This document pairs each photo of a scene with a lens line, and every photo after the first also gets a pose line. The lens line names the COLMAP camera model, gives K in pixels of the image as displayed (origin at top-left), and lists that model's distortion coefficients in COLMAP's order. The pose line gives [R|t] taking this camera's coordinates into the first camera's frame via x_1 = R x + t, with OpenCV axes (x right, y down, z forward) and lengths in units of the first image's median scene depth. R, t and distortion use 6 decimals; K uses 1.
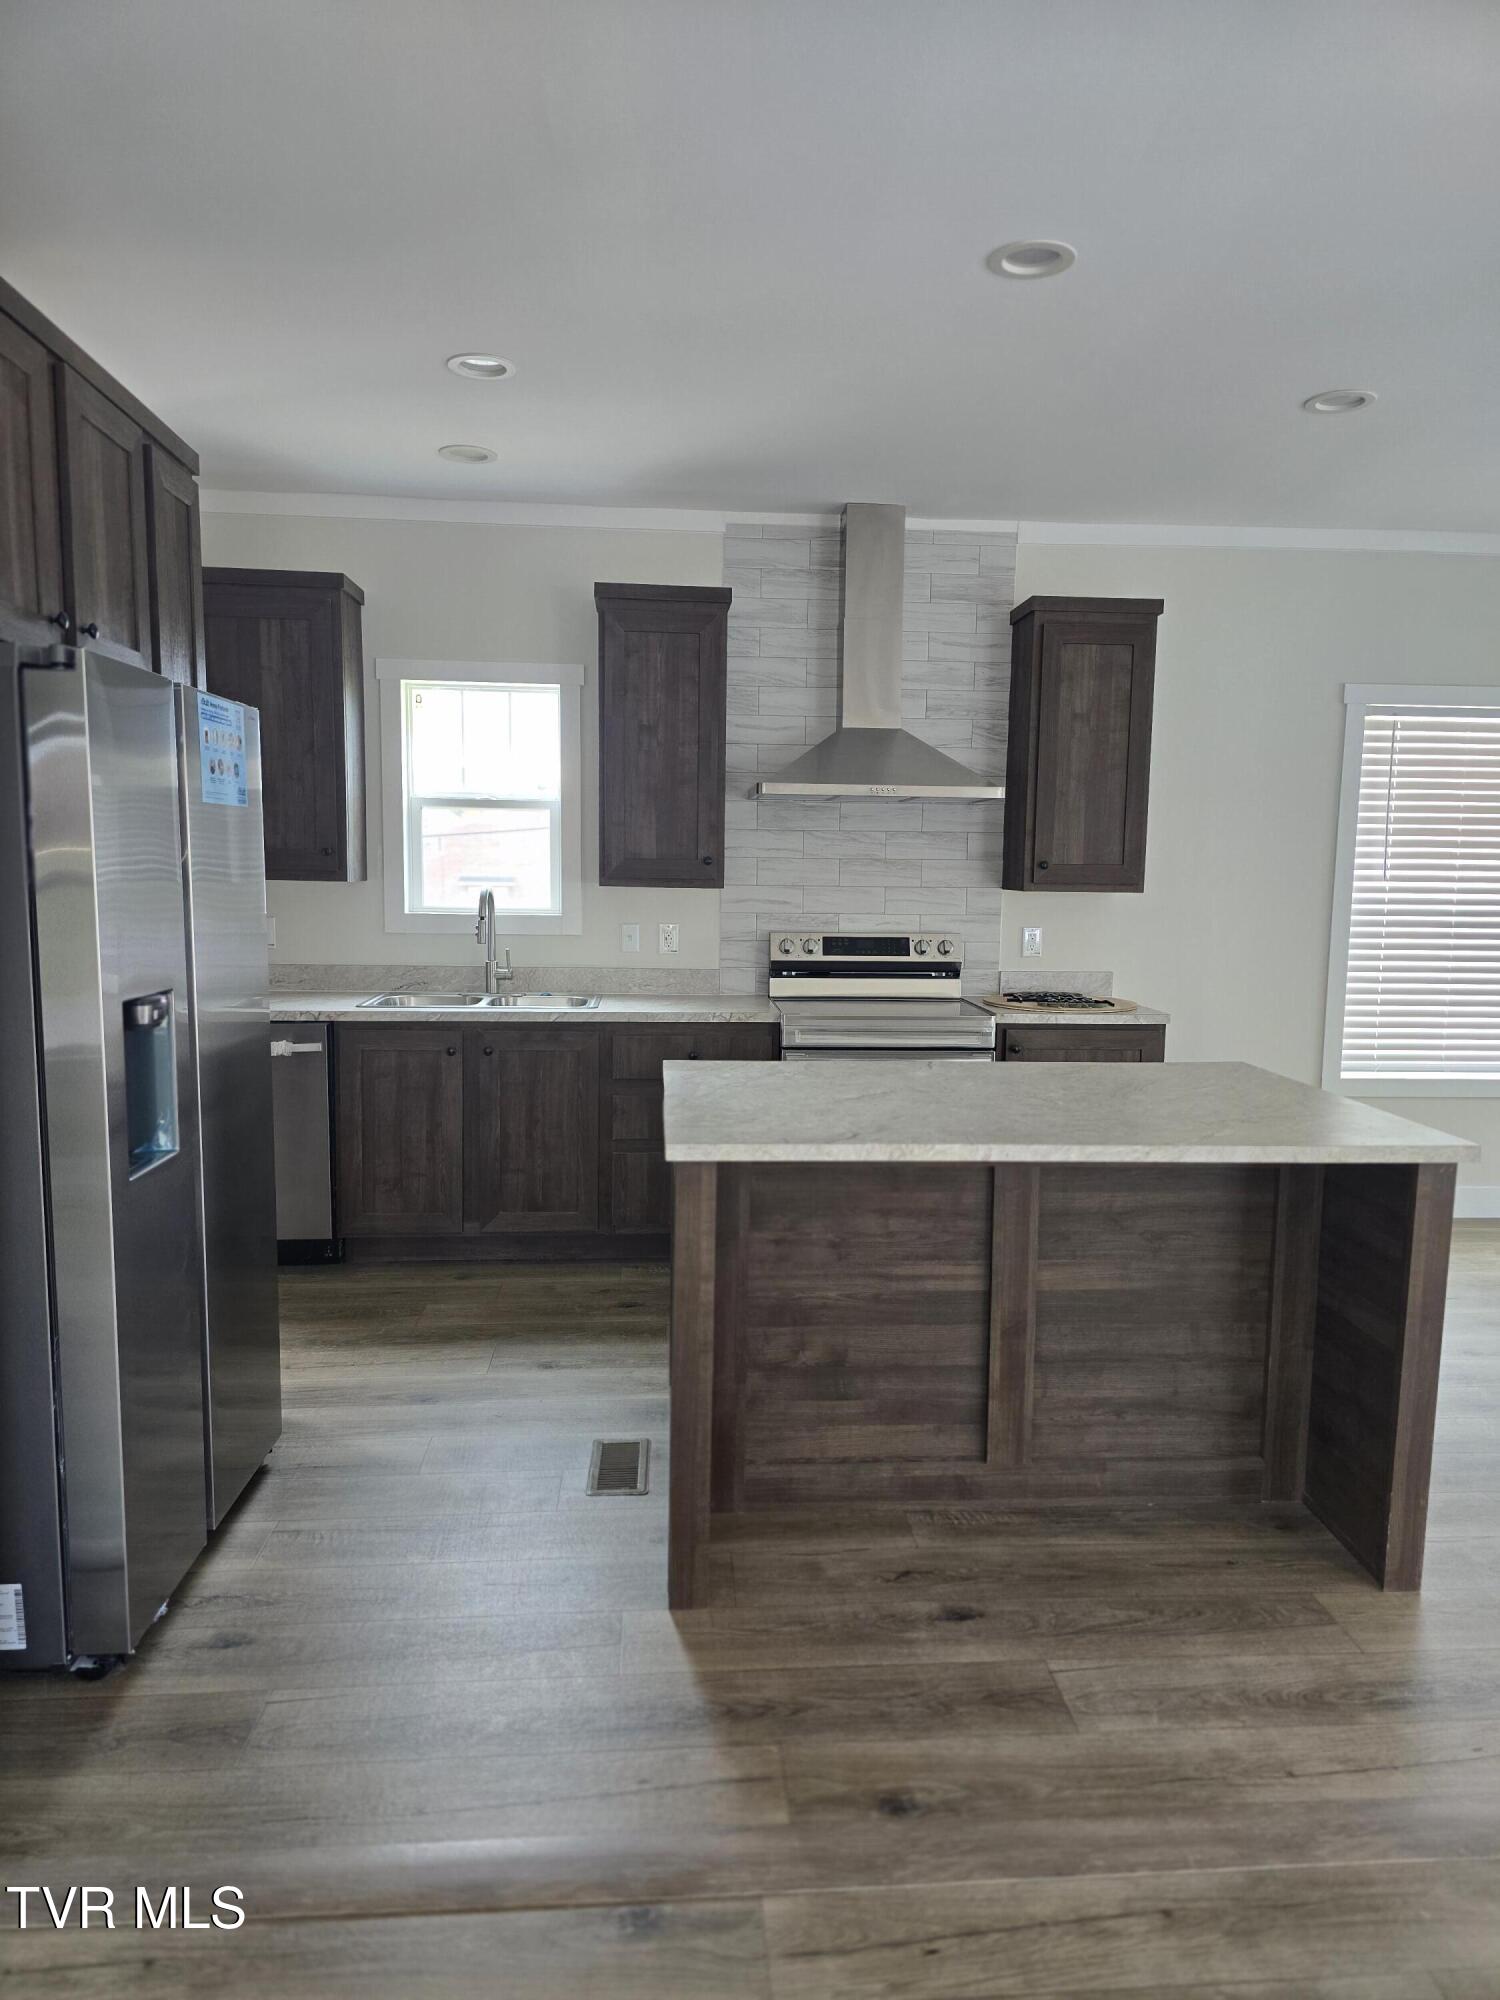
lens RADIAL K [[1317.2, 0, 772.3], [0, 1317.2, 1018.4], [0, 0, 1]] dist [0.084183, -0.082994]
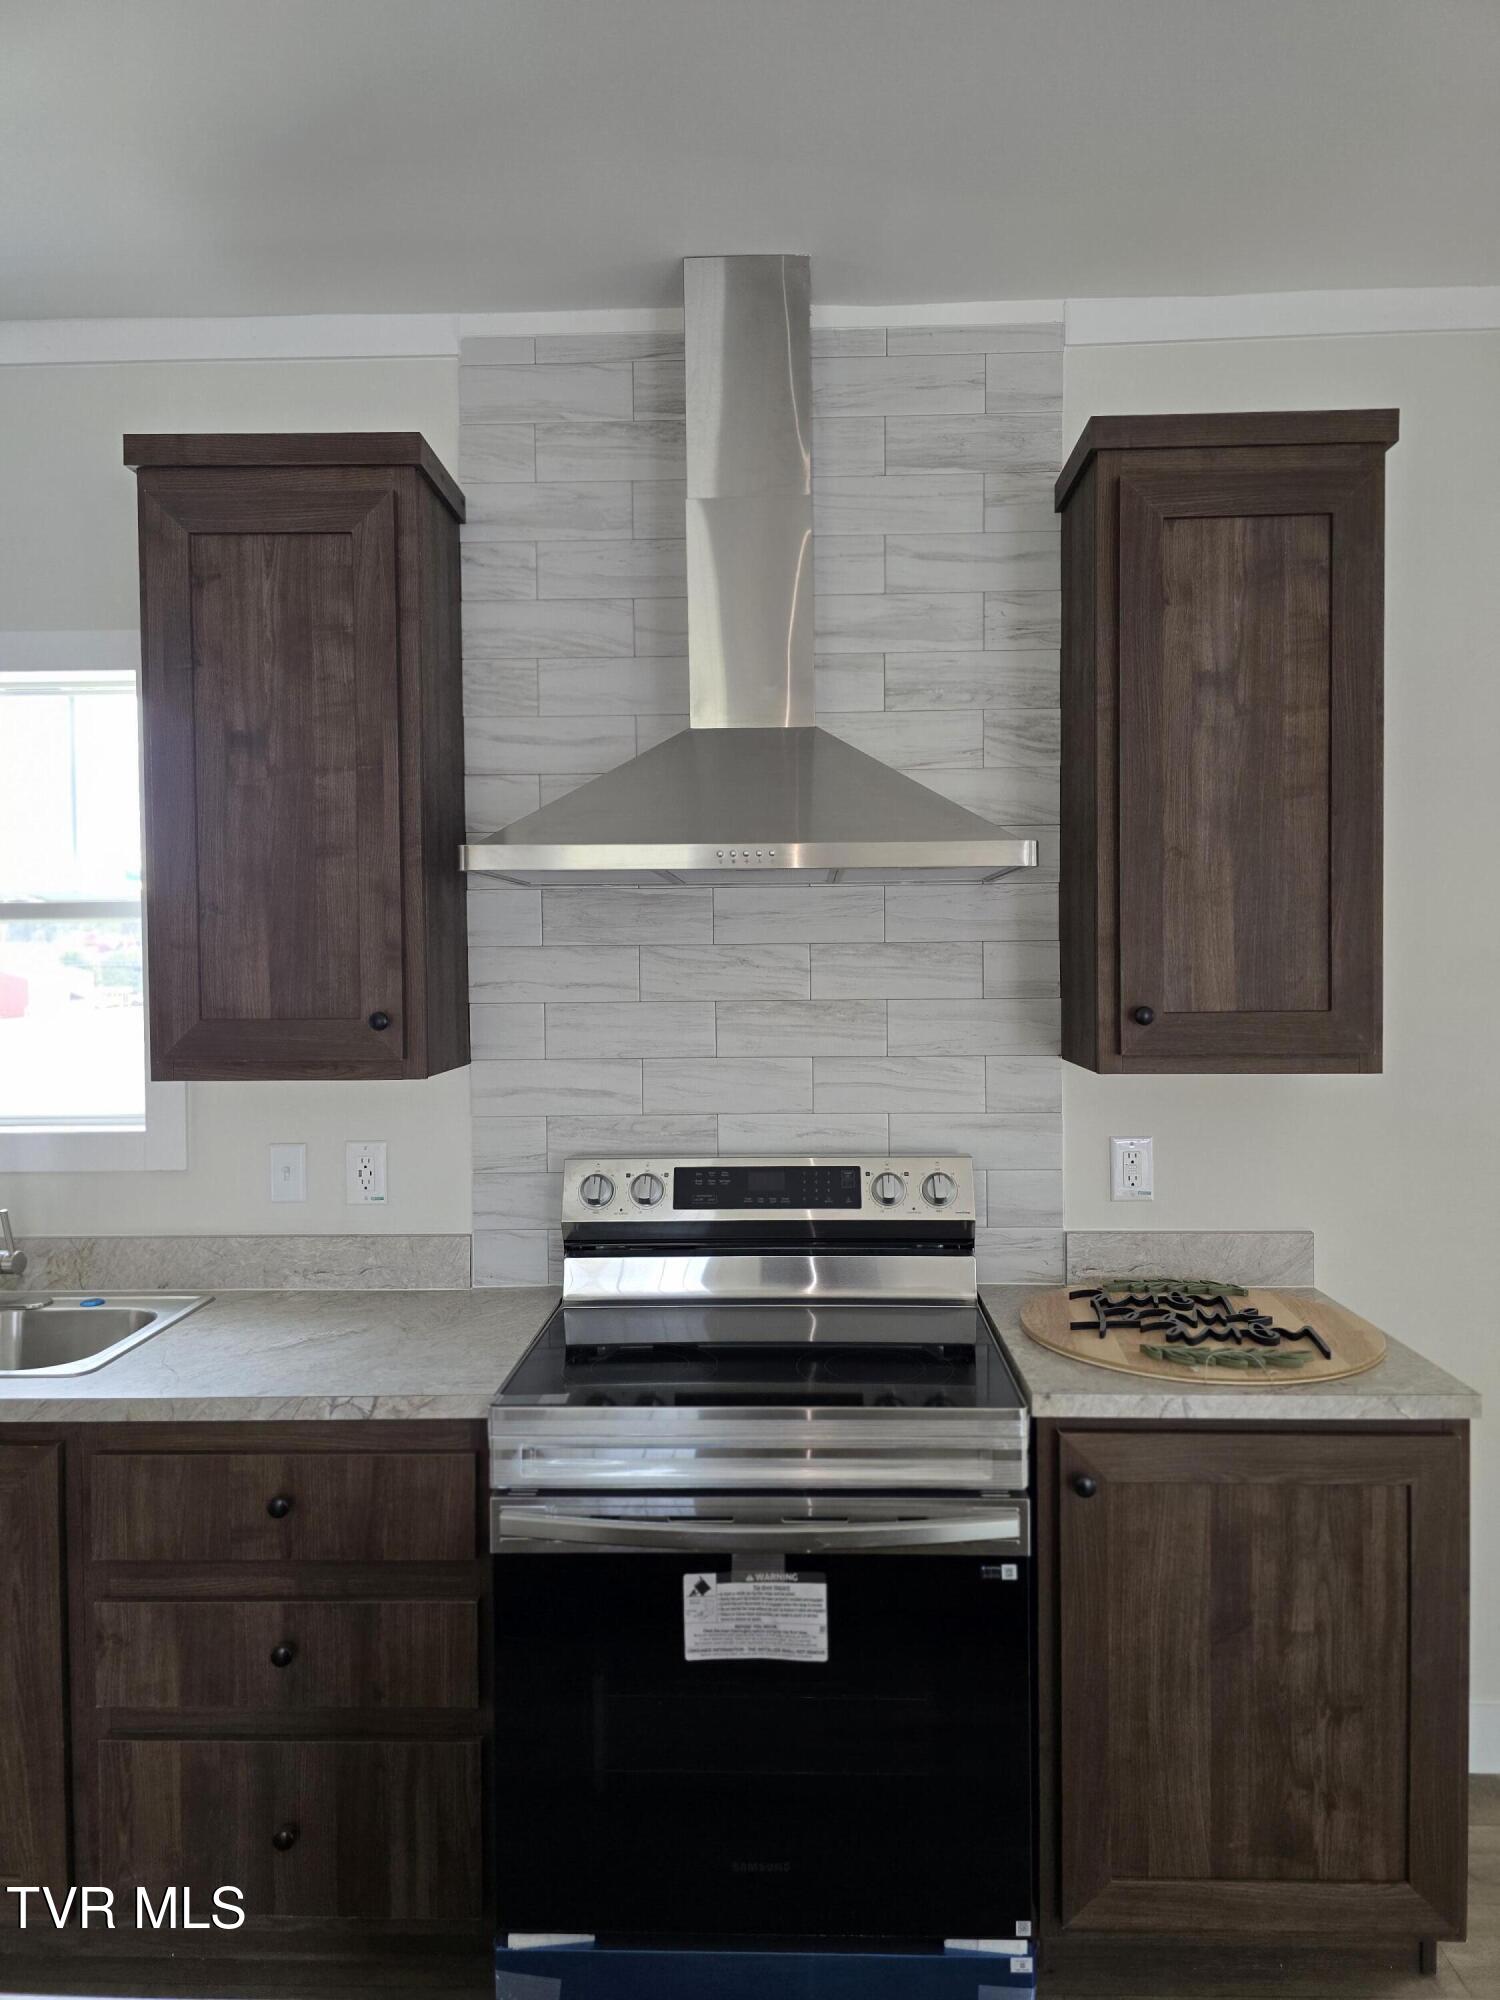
lens RADIAL K [[1369.1, 0, 756.2], [0, 1369.1, 985.5], [0, 0, 1]] dist [0.065275, -0.051700]
pose [[0.993949, -0.021570, -0.107702, 0.131659], [0.011124, 0.995255, -0.096663, -0.086004], [0.109276, 0.094880, 0.989473, 0.553436]]
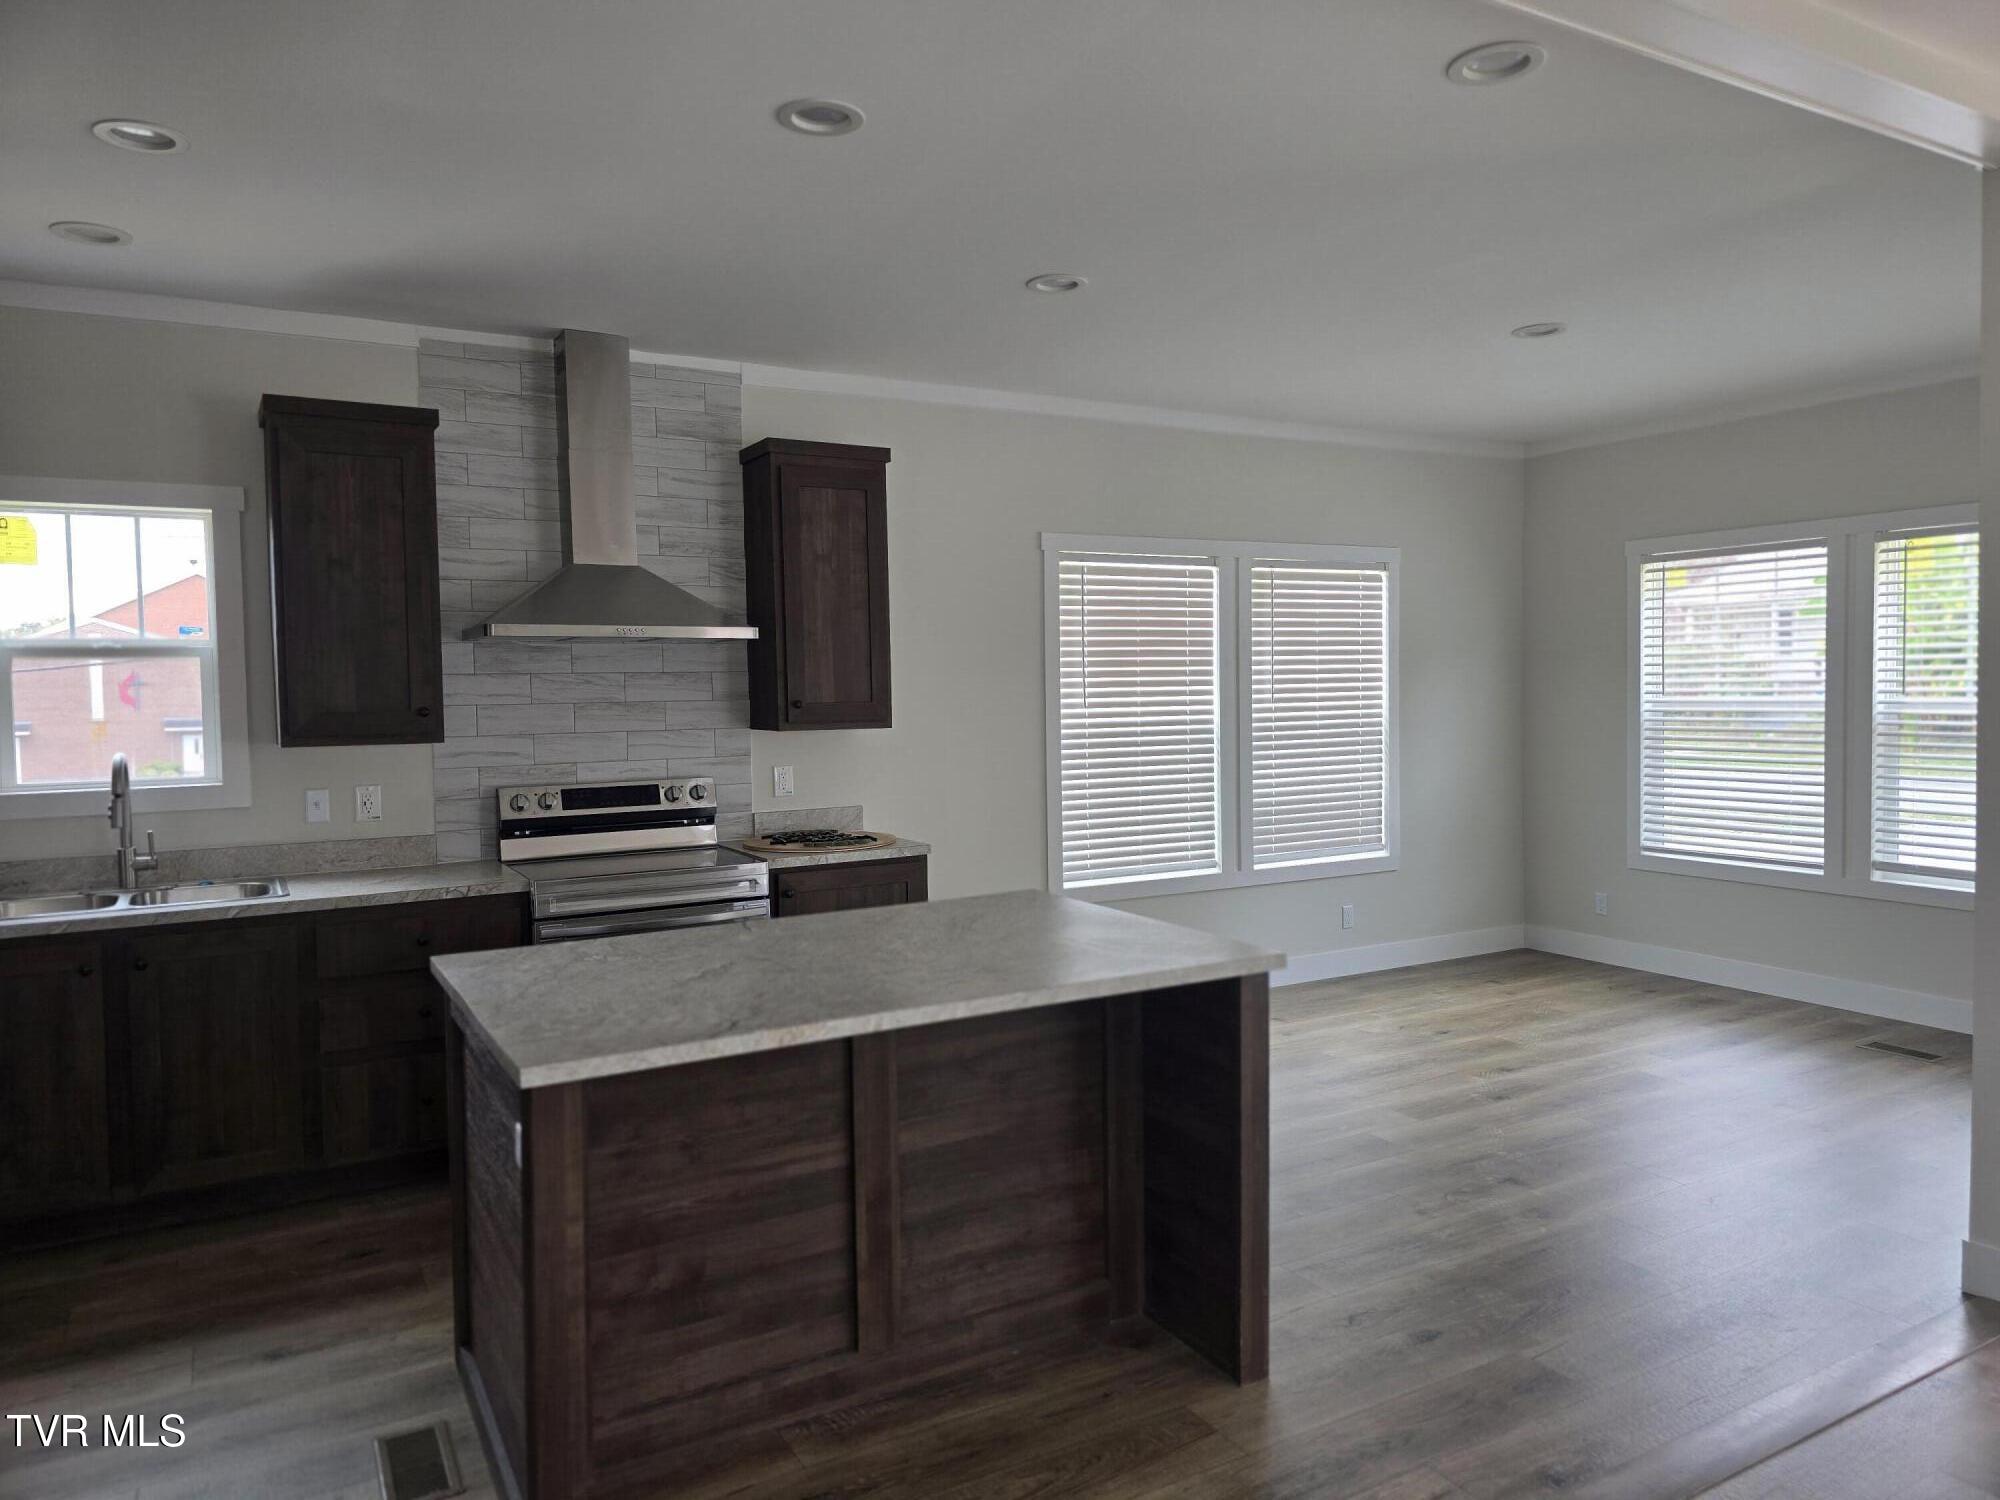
lens RADIAL K [[1317.2, 0, 1000.0], [0, 1317.2, 750.0], [0, 0, 1]] dist [0.084183, -0.082994]
pose [[0.905965, -0.050568, 0.420321, -0.077037], [0.079327, 0.995532, -0.051211, -0.019846], [-0.415853, 0.079738, 0.905929, 0.045647]]
